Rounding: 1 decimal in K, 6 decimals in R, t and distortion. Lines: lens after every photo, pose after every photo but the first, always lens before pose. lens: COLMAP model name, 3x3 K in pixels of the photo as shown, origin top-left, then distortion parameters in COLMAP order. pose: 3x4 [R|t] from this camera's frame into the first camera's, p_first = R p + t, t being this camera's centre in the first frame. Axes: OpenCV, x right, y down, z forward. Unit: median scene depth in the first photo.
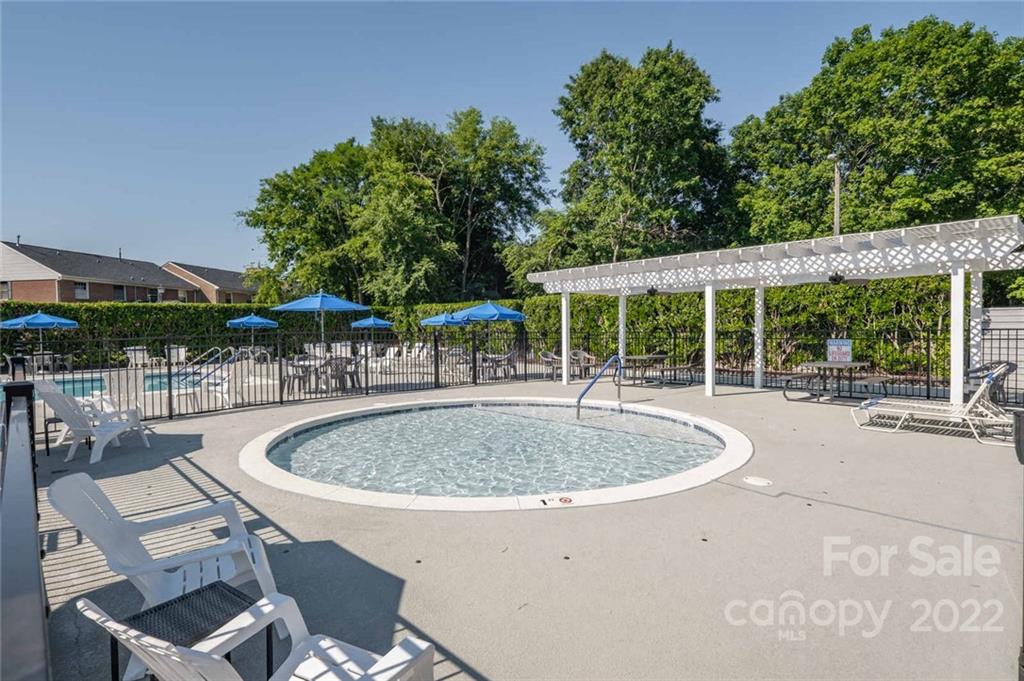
lens RADIAL K [[518.6, 0, 515.5], [0, 518.6, 339.4], [0, 0, 1]] dist [-0.017807, -0.001300]
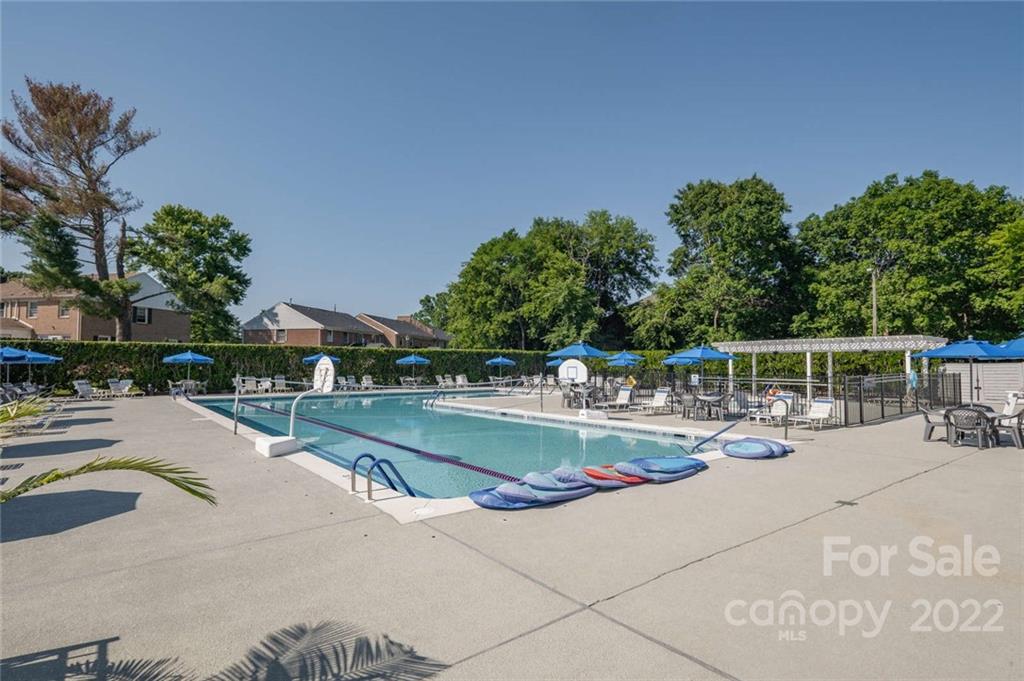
lens RADIAL K [[518.6, 0, 508.2], [0, 518.6, 340.7], [0, 0, 1]] dist [-0.017807, -0.001300]
pose [[0.995472, 0.013391, -0.094108, -0.251308], [-0.020007, 0.997366, -0.069715, 0.010965], [0.092927, 0.071282, 0.993118, -0.477855]]
